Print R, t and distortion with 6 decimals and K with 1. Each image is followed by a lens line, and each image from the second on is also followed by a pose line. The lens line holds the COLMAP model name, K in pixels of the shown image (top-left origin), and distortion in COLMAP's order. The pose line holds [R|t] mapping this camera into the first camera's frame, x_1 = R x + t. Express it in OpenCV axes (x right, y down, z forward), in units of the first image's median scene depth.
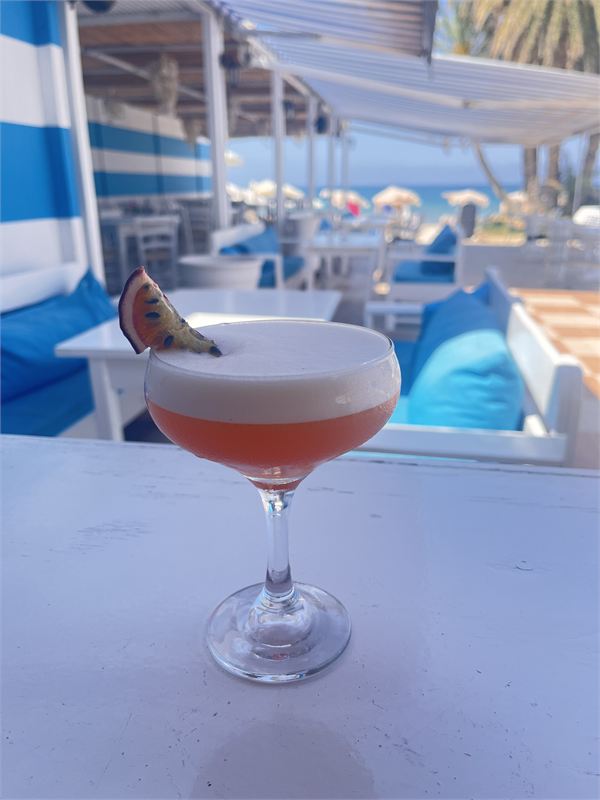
lens RADIAL K [[618.9, 0, 300.0], [0, 618.9, 400.0], [0, 0, 1]] dist [-0.160308, -0.001603]
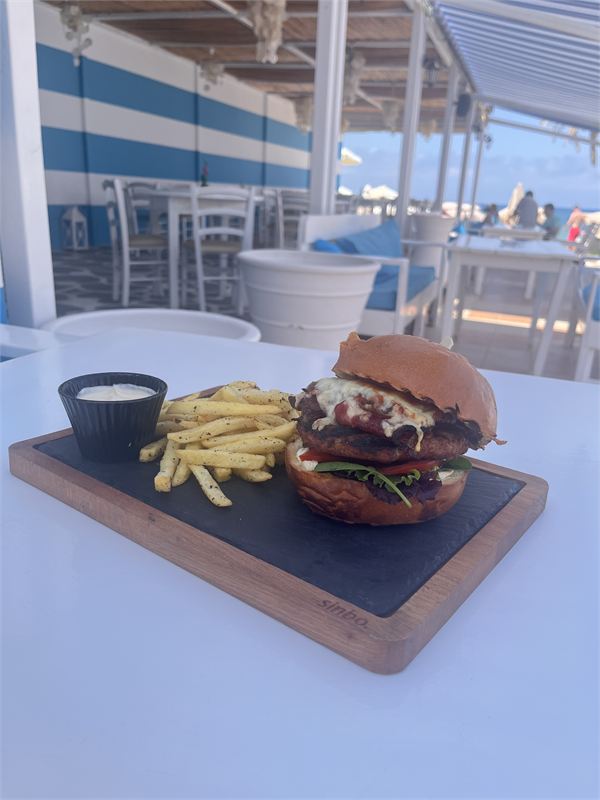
lens RADIAL K [[618.9, 0, 300.0], [0, 618.9, 400.0], [0, 0, 1]] dist [-0.160308, -0.001603]
pose [[0.981558, 0.104108, -0.160329, -0.016252], [-0.107463, 0.994132, -0.012378, -0.050630], [0.158100, 0.029380, 0.986986, 0.255400]]
